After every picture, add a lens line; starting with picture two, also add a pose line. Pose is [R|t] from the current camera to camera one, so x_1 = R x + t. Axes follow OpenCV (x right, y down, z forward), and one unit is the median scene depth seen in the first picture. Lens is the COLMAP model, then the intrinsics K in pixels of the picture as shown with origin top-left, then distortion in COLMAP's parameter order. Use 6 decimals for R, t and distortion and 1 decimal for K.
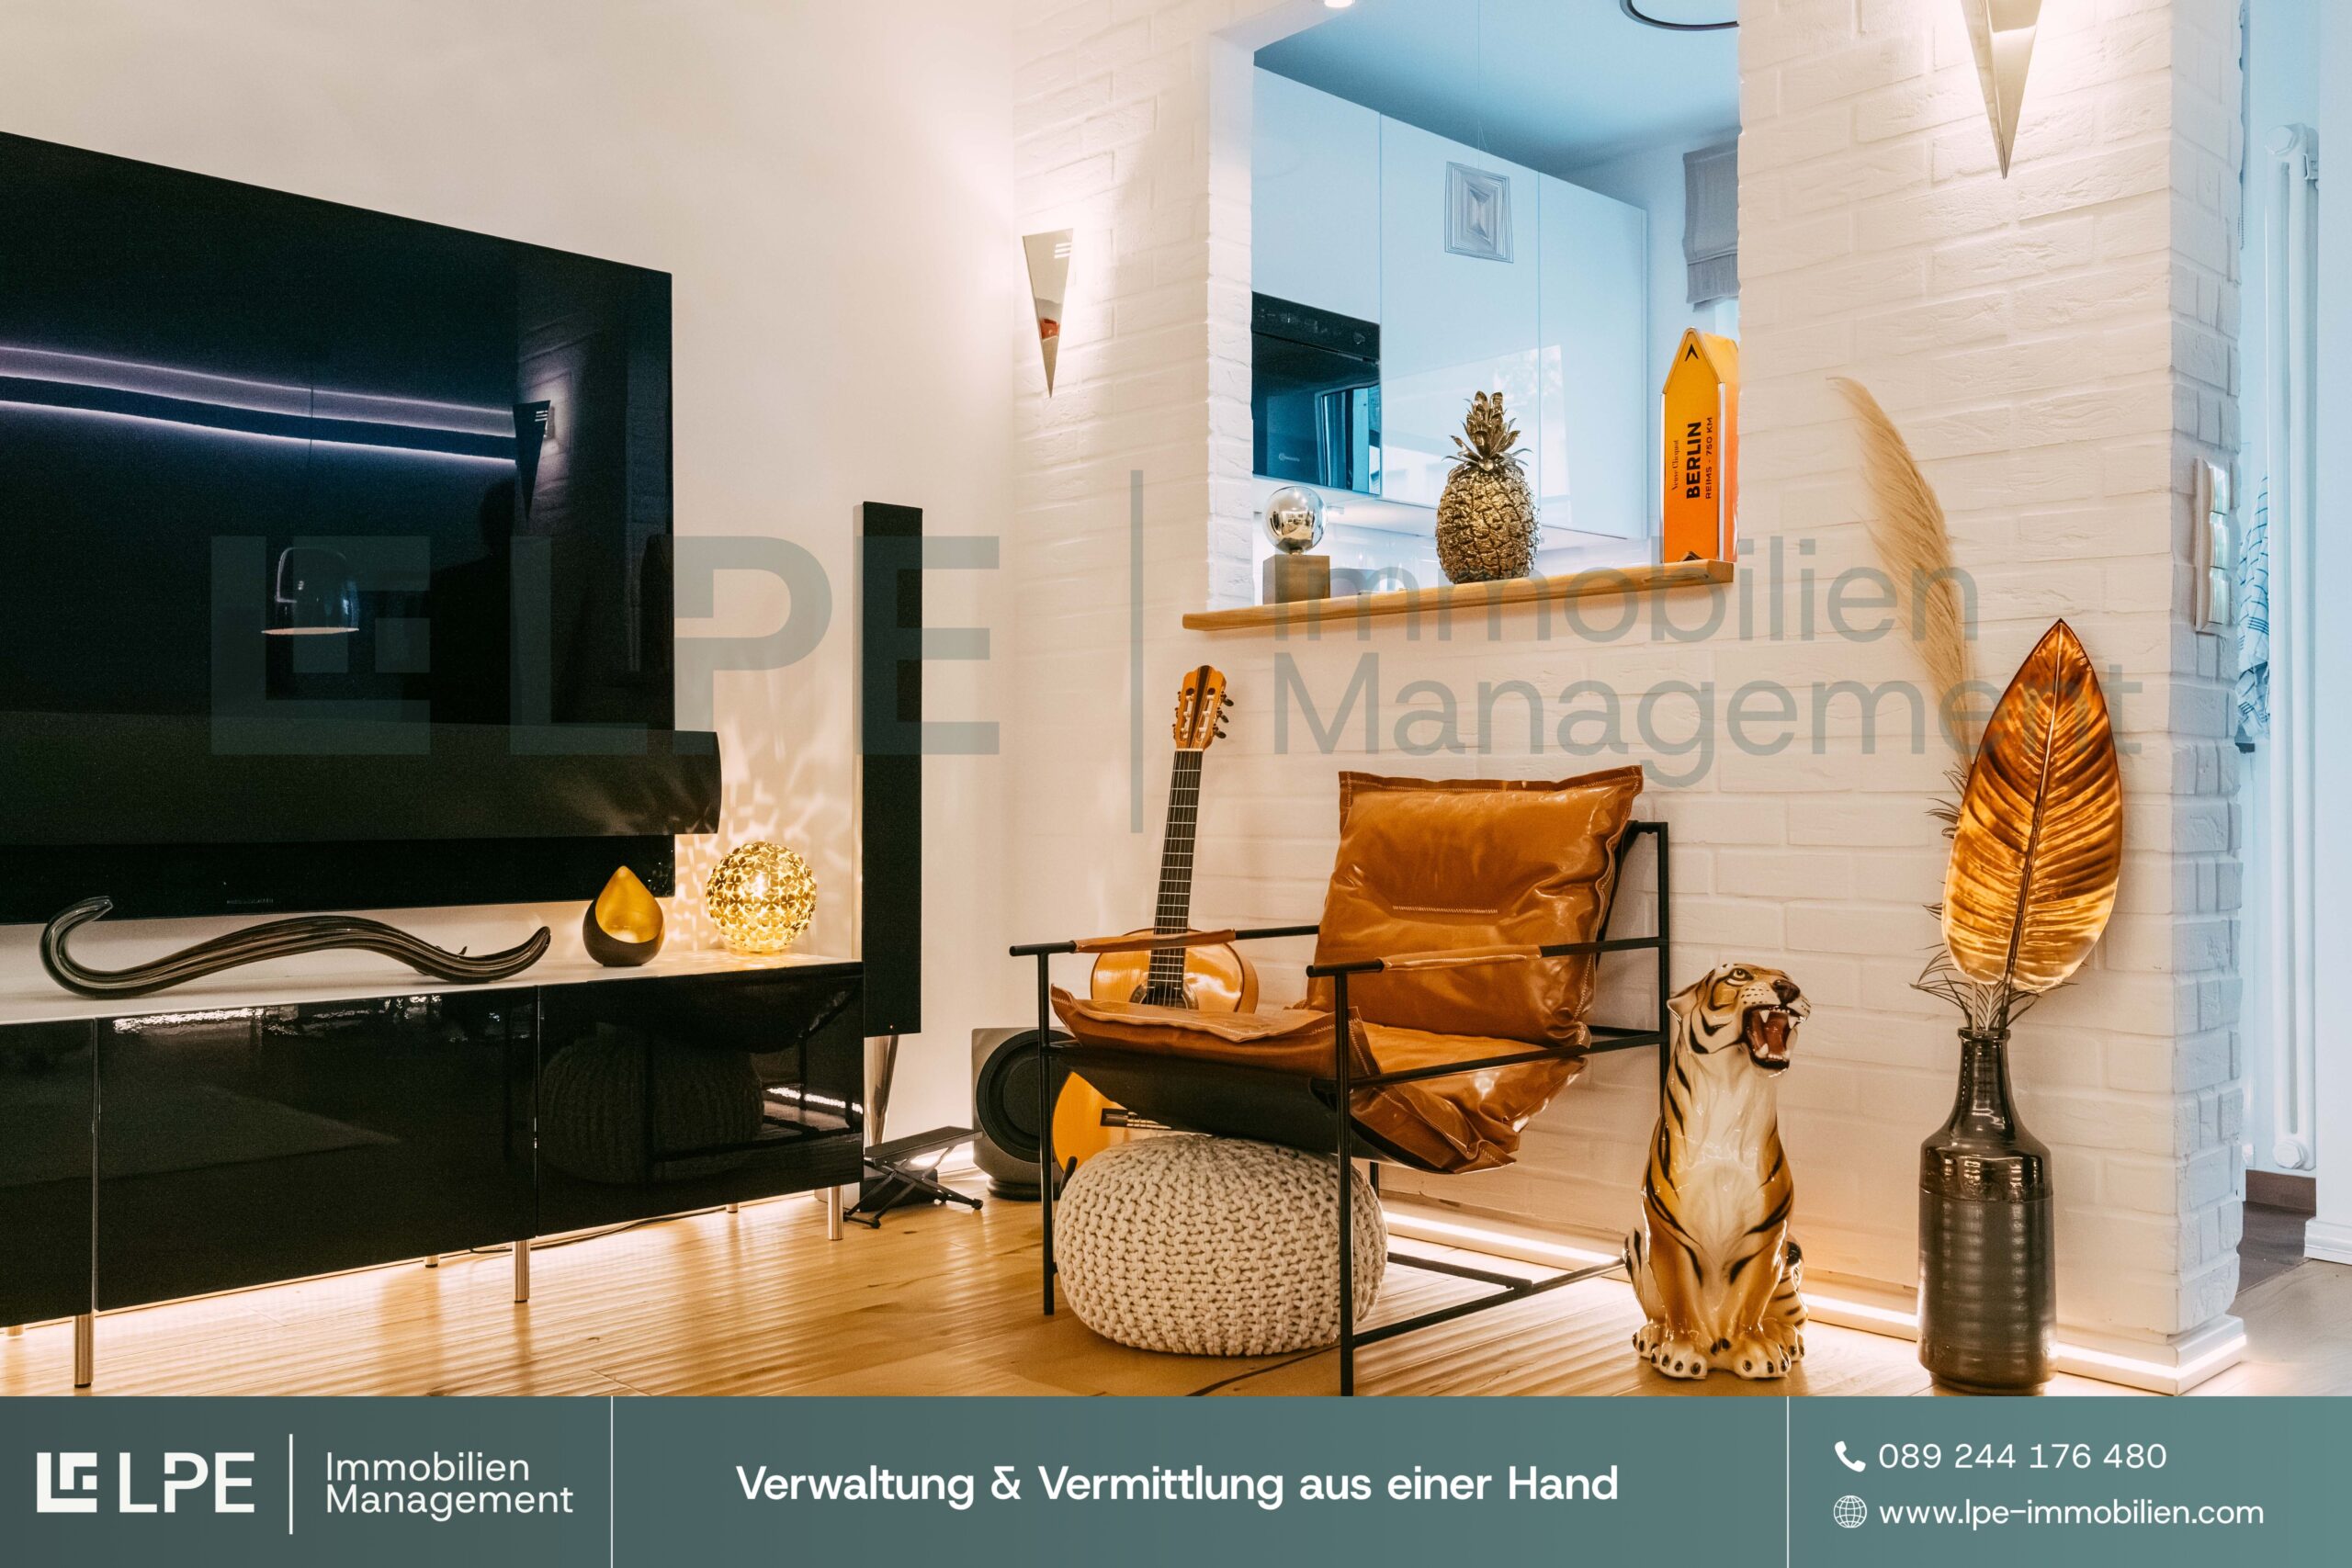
lens RADIAL K [[1964.9, 0, 1176.0], [0, 1964.9, 784.0], [0, 0, 1]] dist [0.021998, 0.000821]
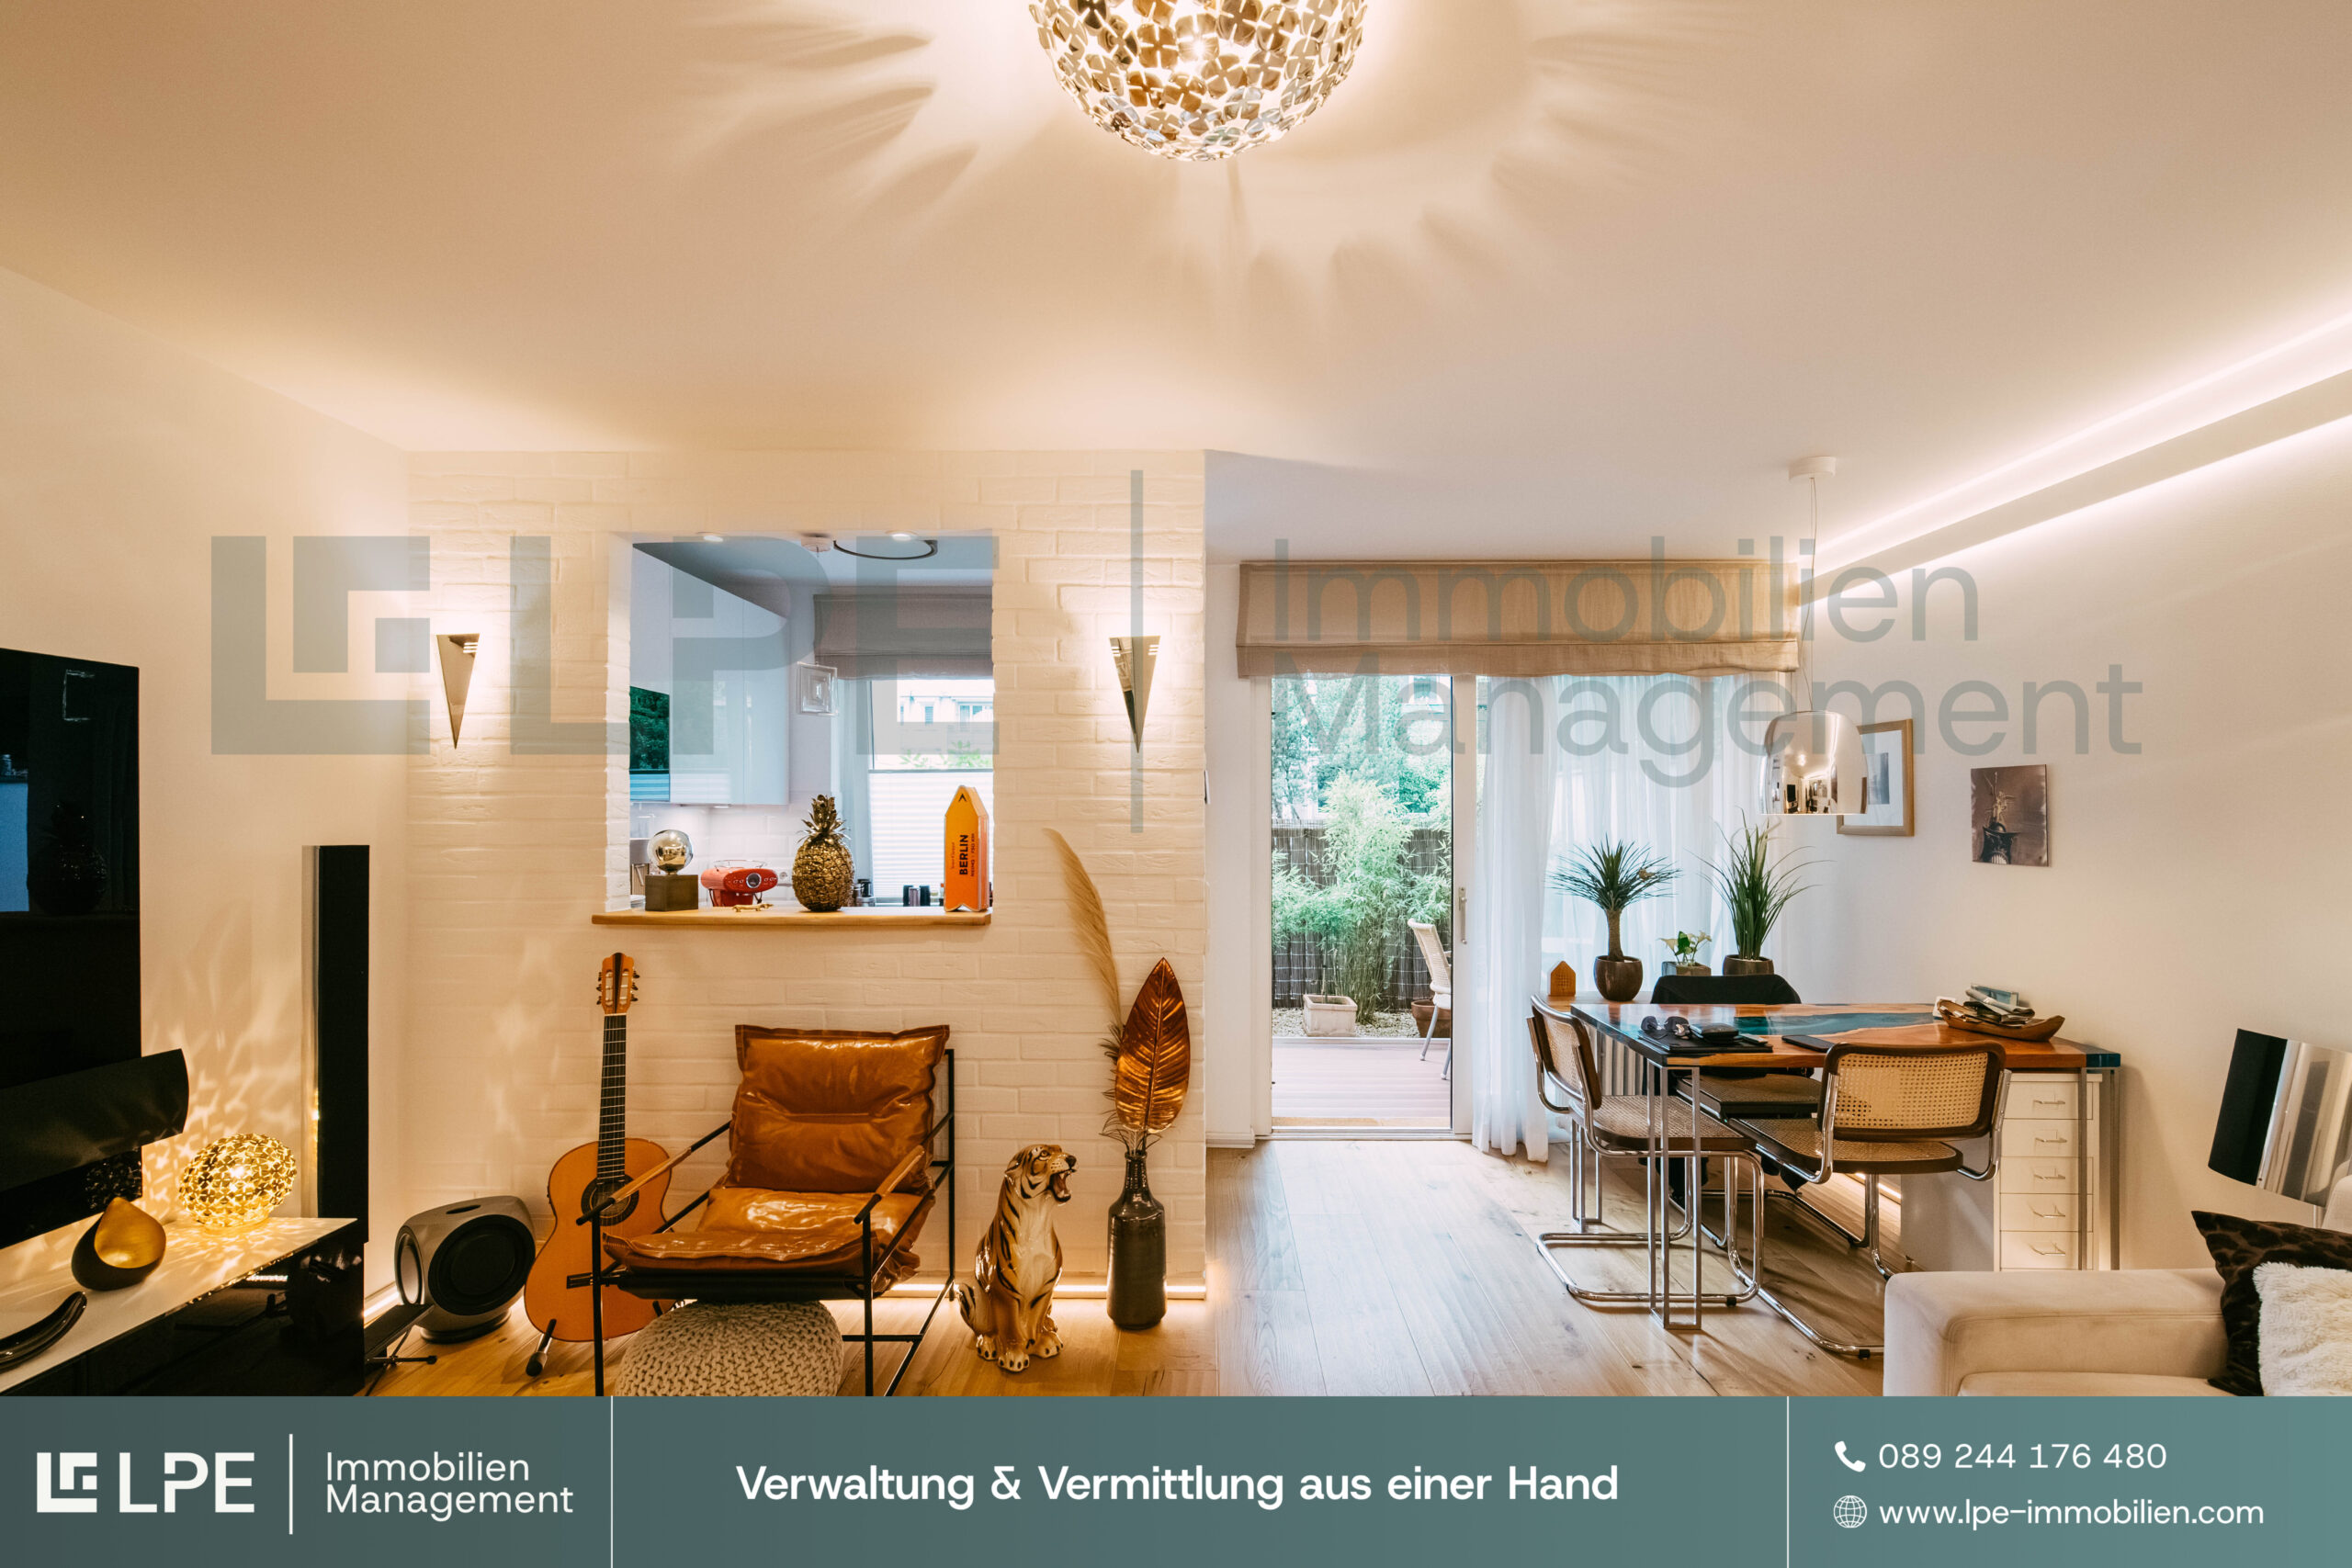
lens RADIAL K [[1031.1, 0, 1201.2], [0, 1031.1, 808.9], [0, 0, 1]] dist [0.000761, -0.009365]
pose [[0.696173, 0.007536, 0.717835, -0.265122], [-0.008667, 0.999960, -0.002093, -0.188662], [-0.717822, -0.004765, 0.696210, 0.127861]]
